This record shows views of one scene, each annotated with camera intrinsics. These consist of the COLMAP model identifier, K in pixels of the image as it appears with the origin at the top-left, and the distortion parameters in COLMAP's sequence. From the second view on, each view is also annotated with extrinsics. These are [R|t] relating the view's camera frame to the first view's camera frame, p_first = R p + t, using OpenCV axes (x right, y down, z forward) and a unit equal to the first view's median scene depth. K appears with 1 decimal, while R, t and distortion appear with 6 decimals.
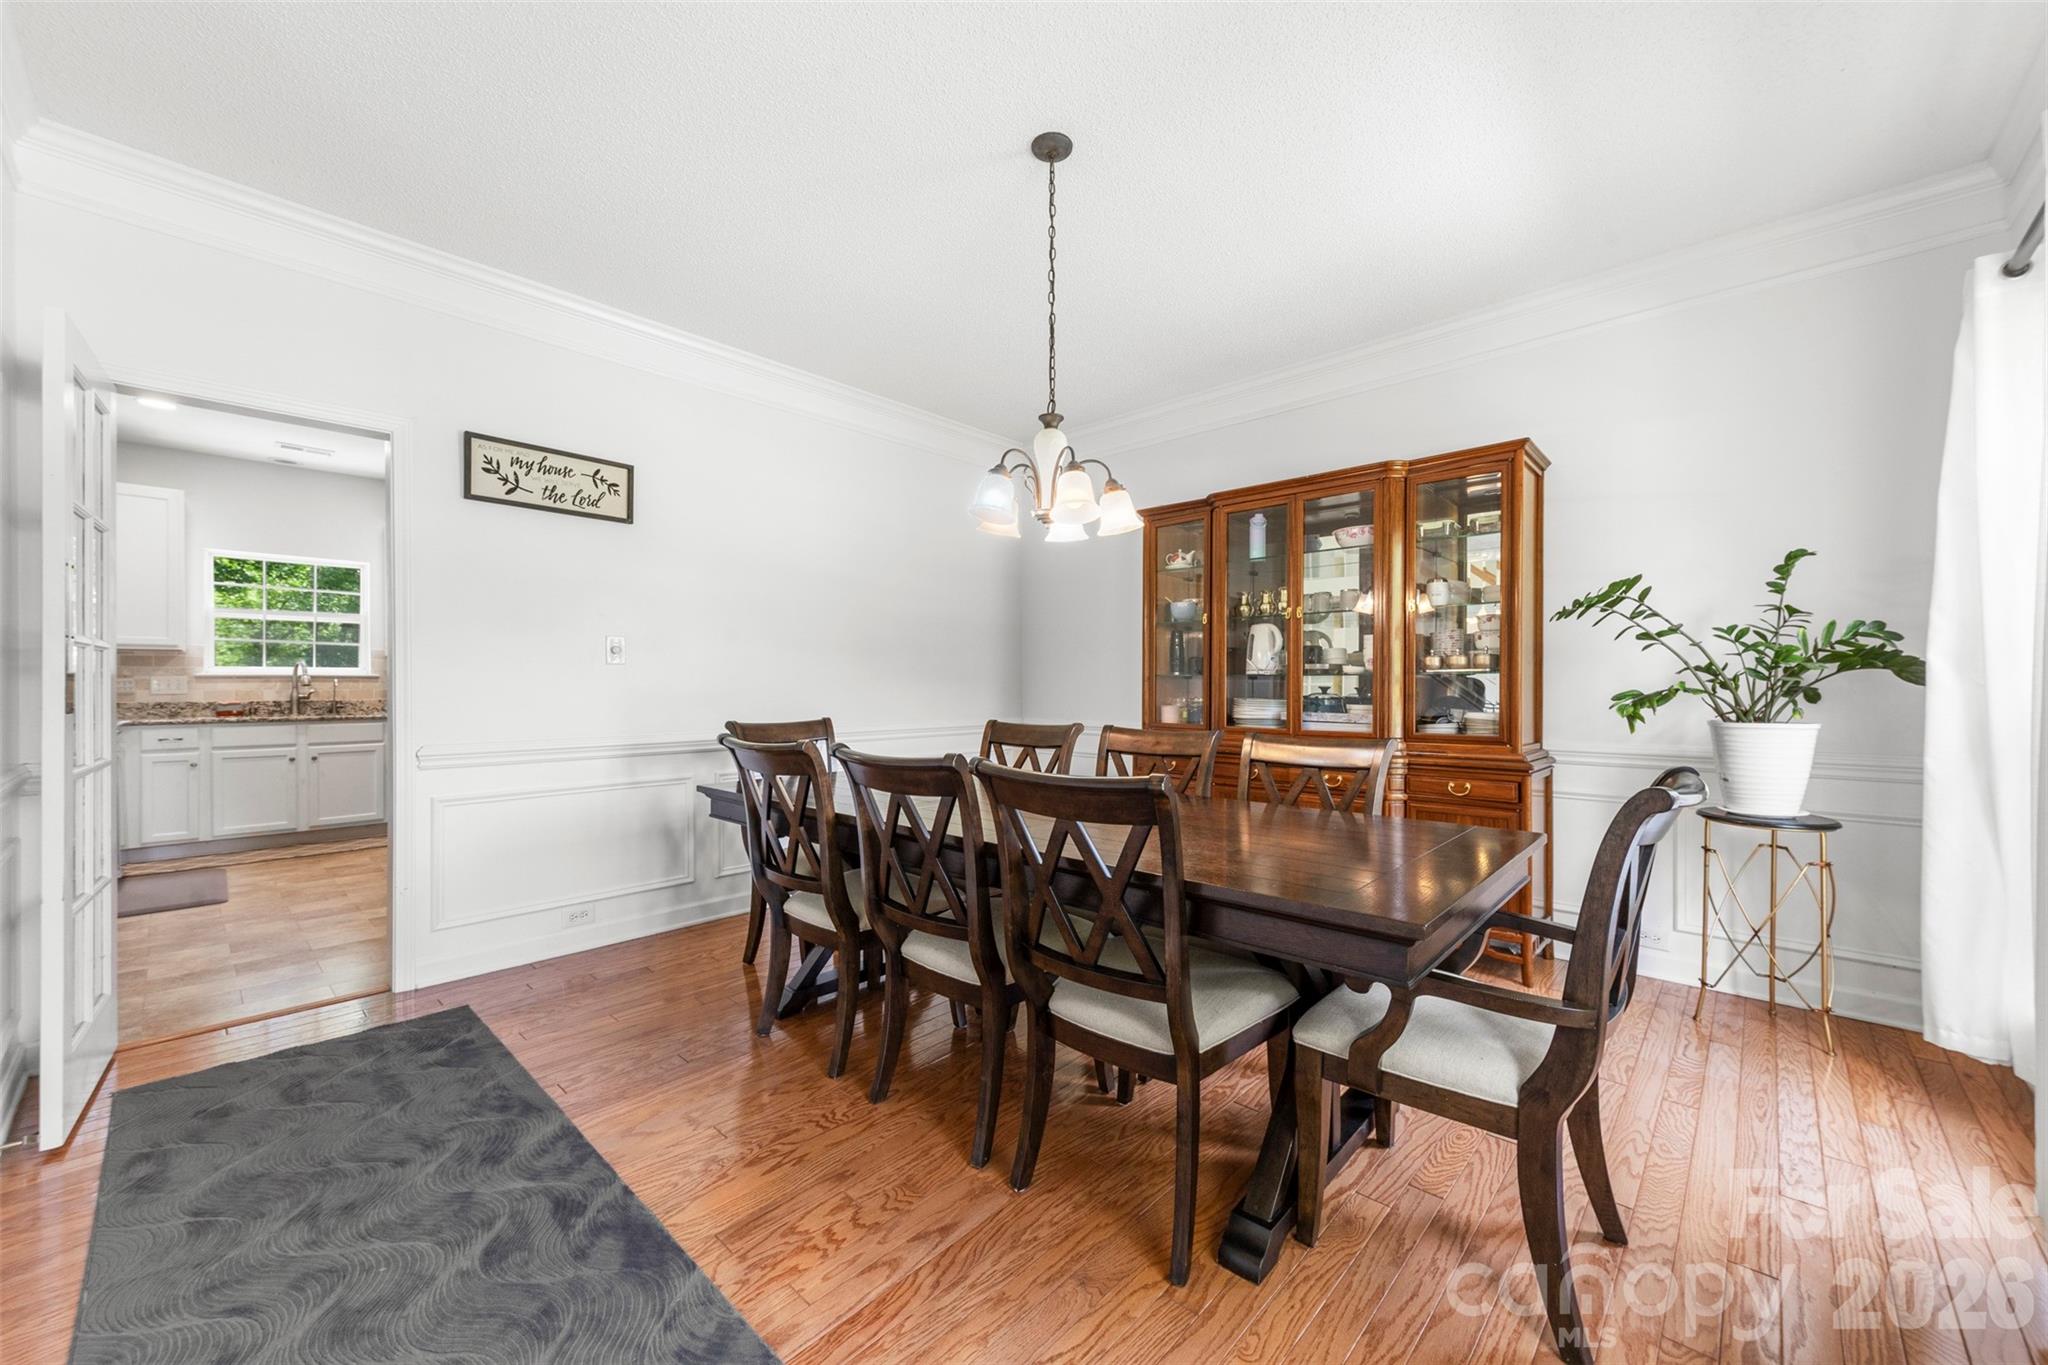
lens RADIAL K [[786.9, 0, 1032.7], [0, 786.9, 687.5], [0, 0, 1]] dist [0.018006, -0.004786]
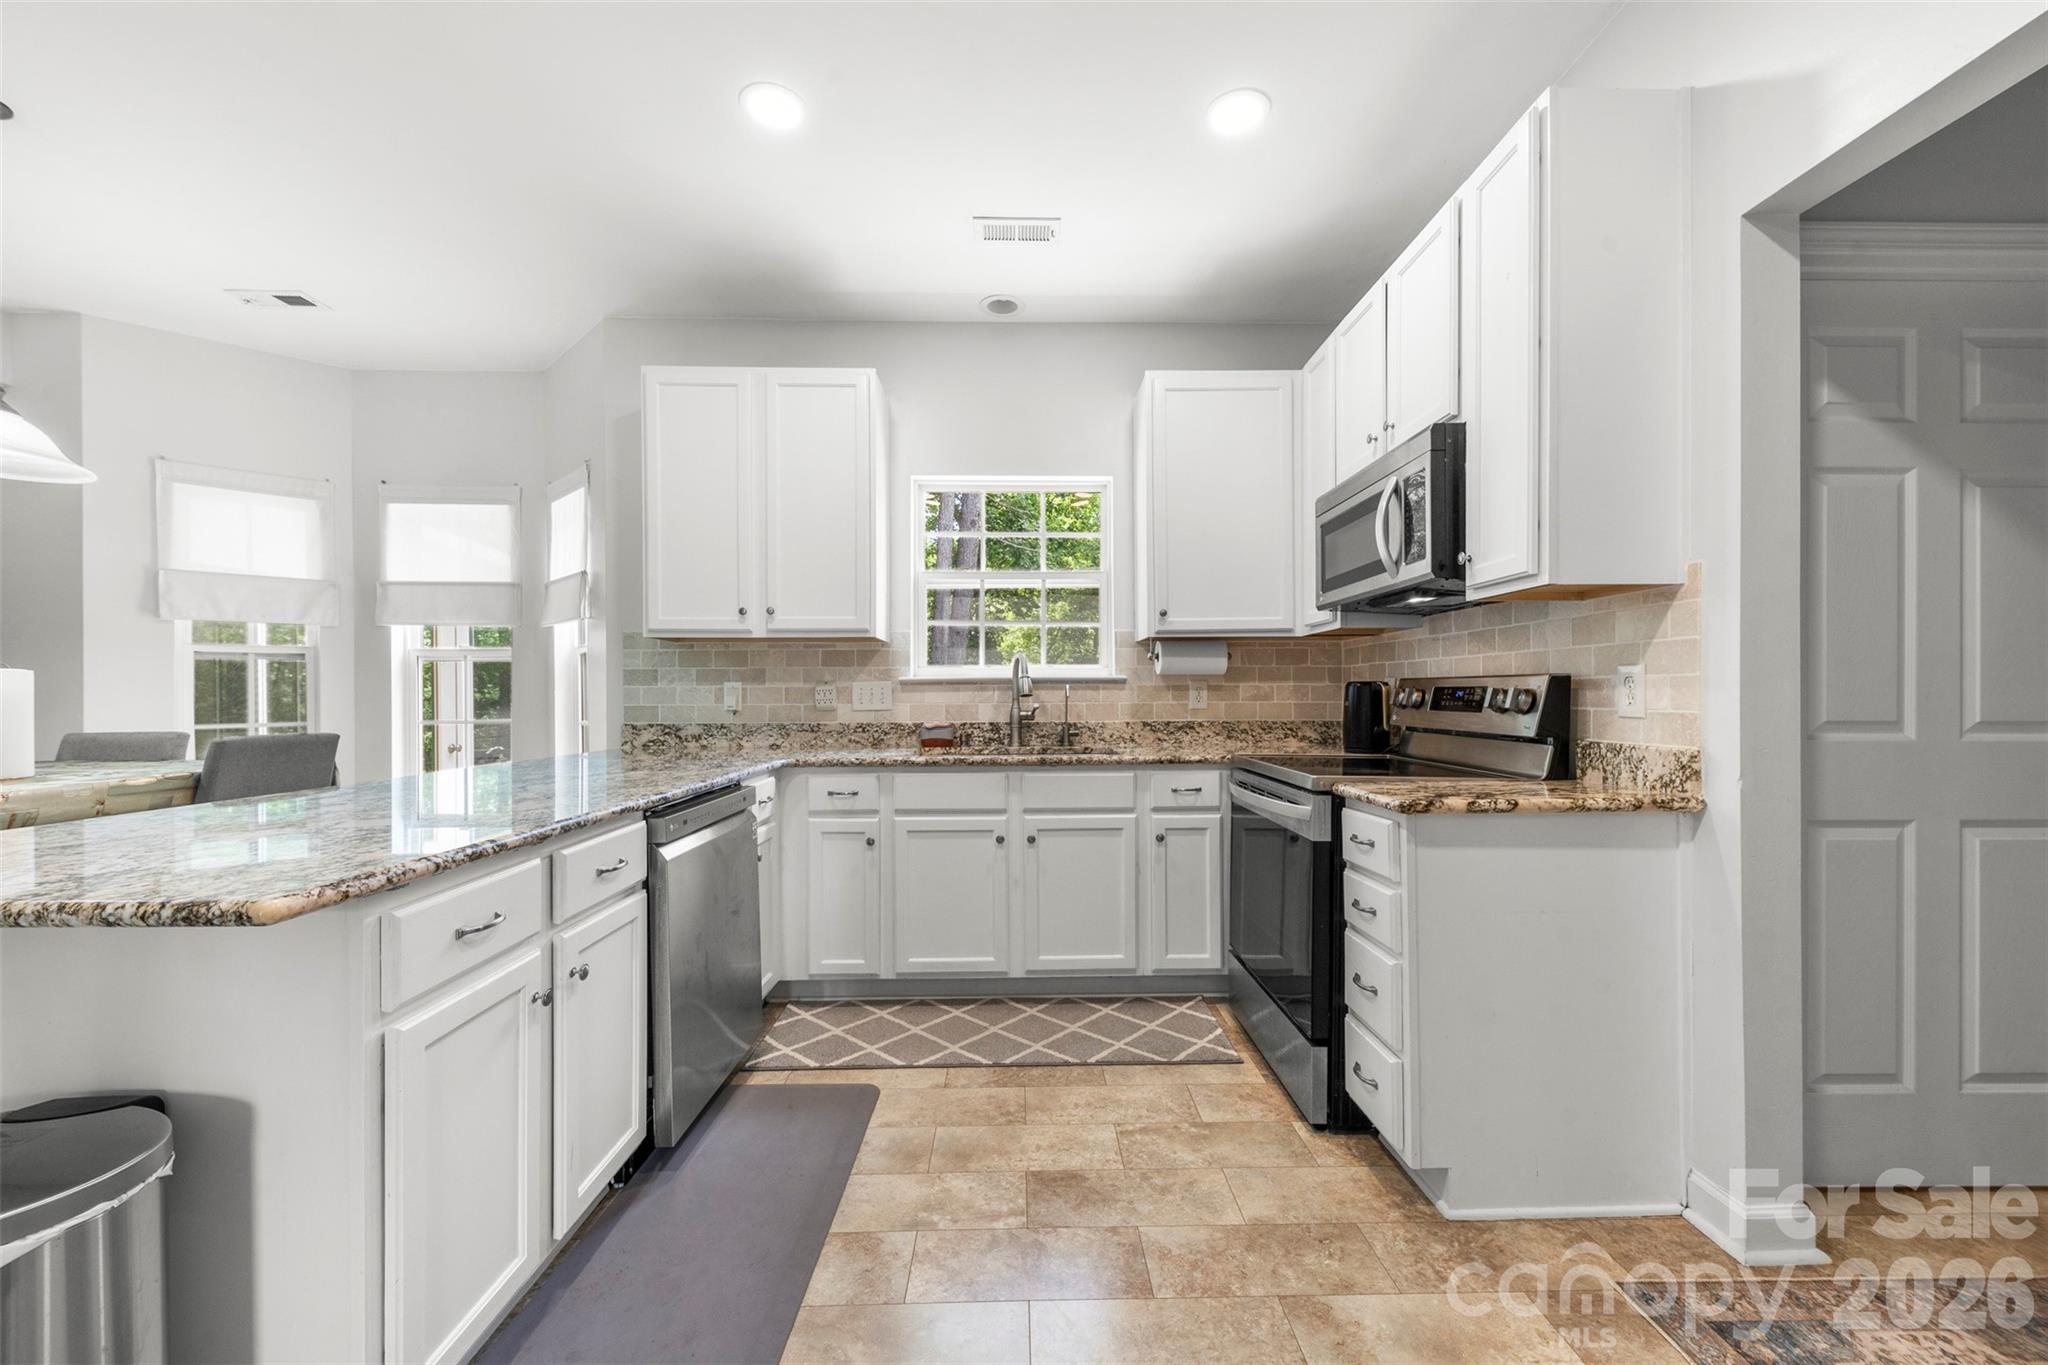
lens RADIAL K [[786.9, 0, 1030.0], [0, 786.9, 696.9], [0, 0, 1]] dist [0.018006, -0.004786]
pose [[0.696165, -0.002372, -0.717878, -0.523643], [0.002382, 0.999997, -0.000994, -0.001519], [0.717878, -0.001018, 0.696168, 0.627727]]
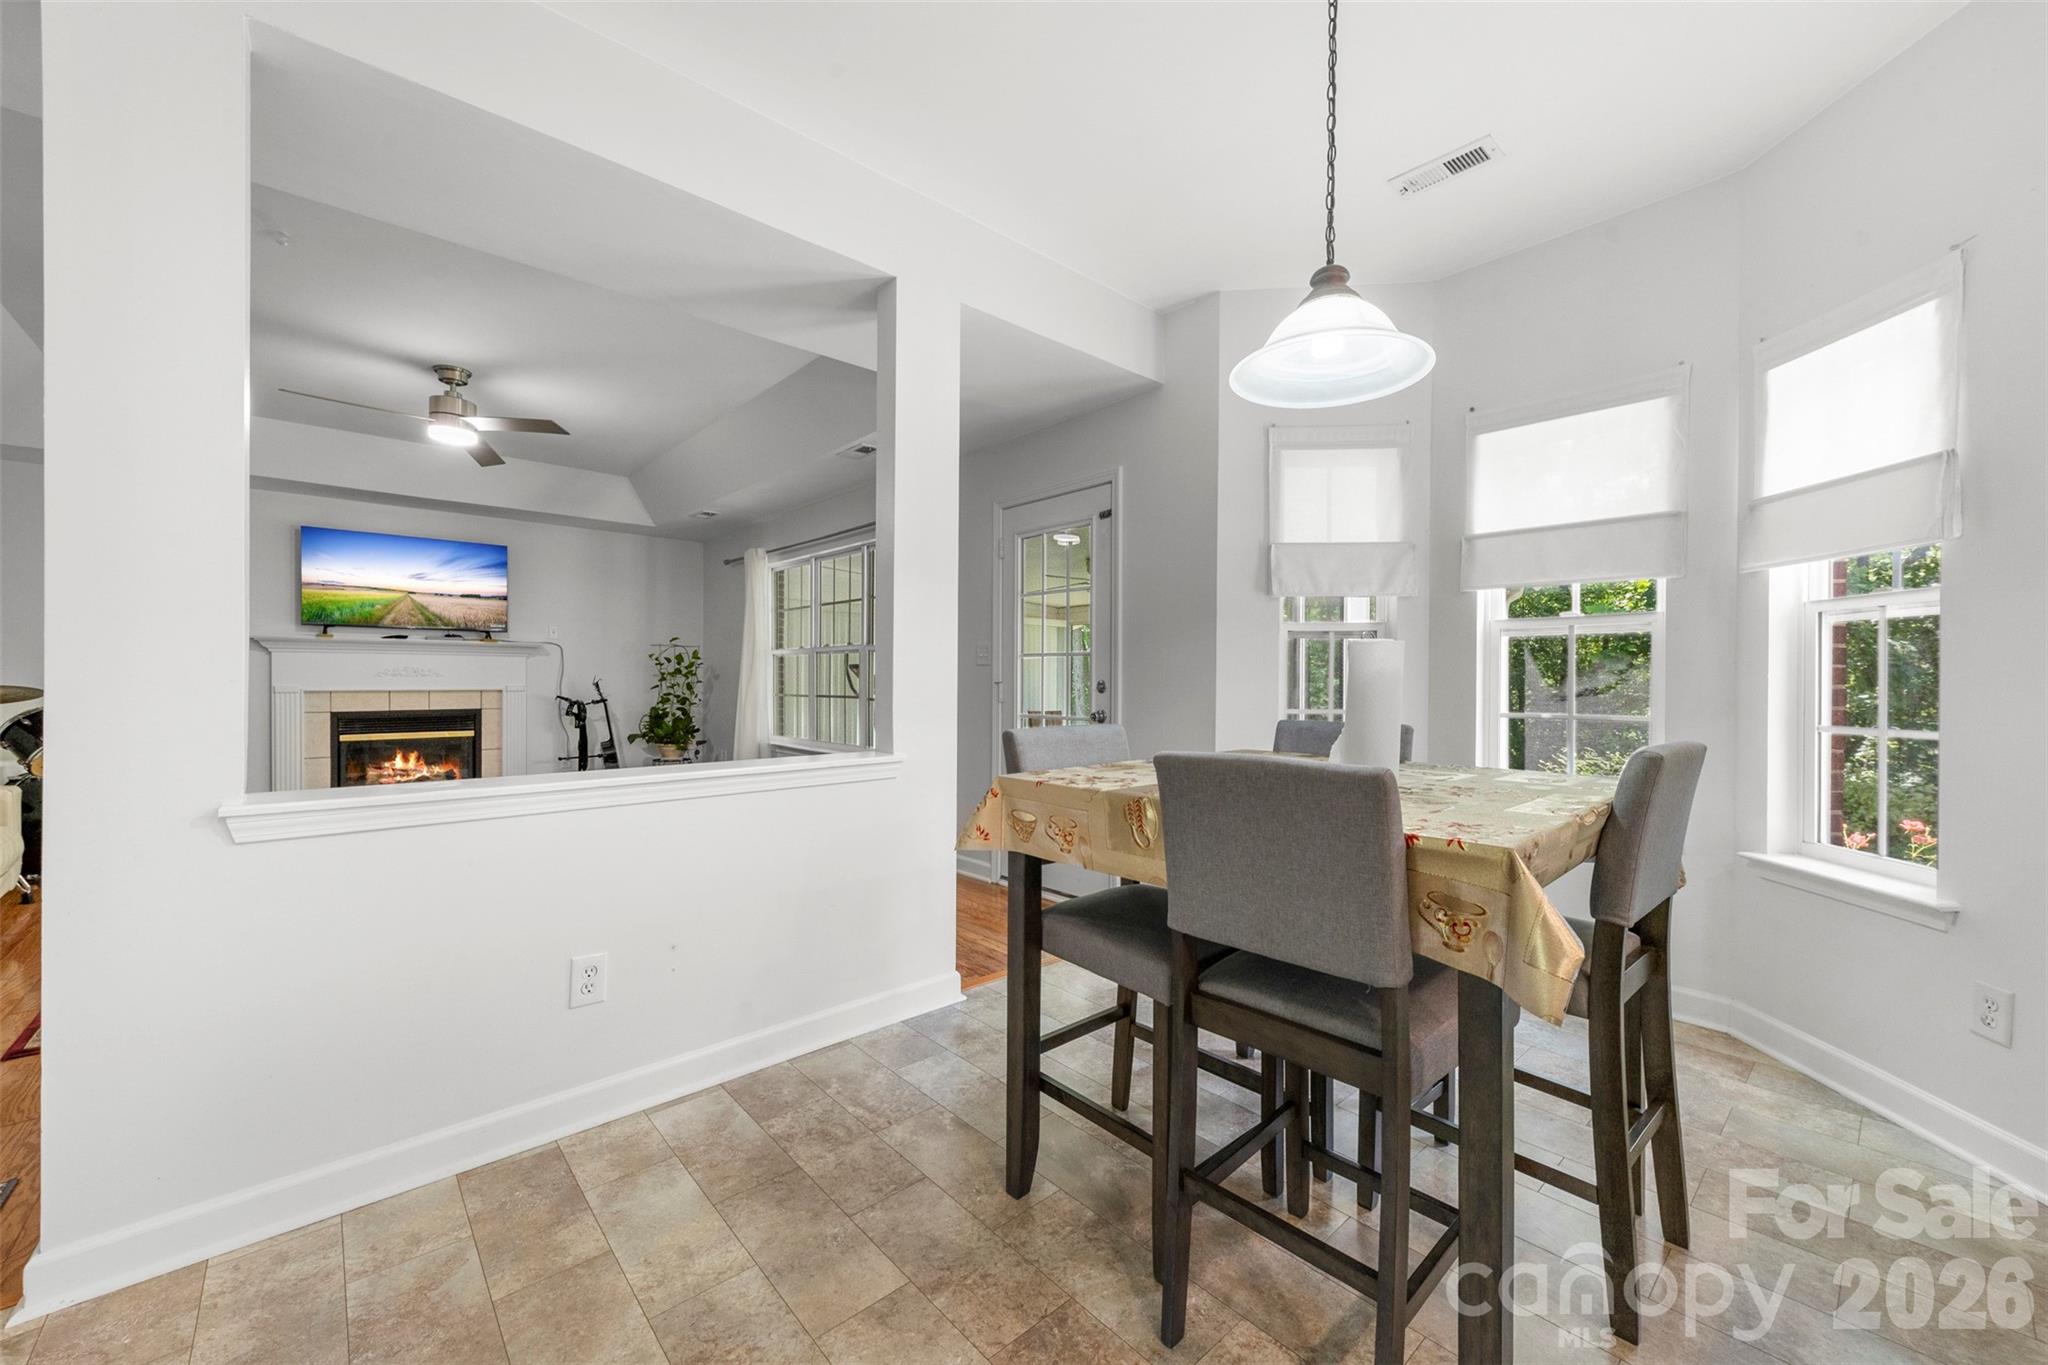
lens RADIAL K [[786.9, 0, 1036.9], [0, 786.9, 684.7], [0, 0, 1]] dist [0.018006, -0.004786]
pose [[-0.084254, 0.003911, -0.996437, -0.843873], [-0.008911, 0.999949, 0.004678, -0.001183], [0.996404, 0.009273, -0.084215, 0.455623]]
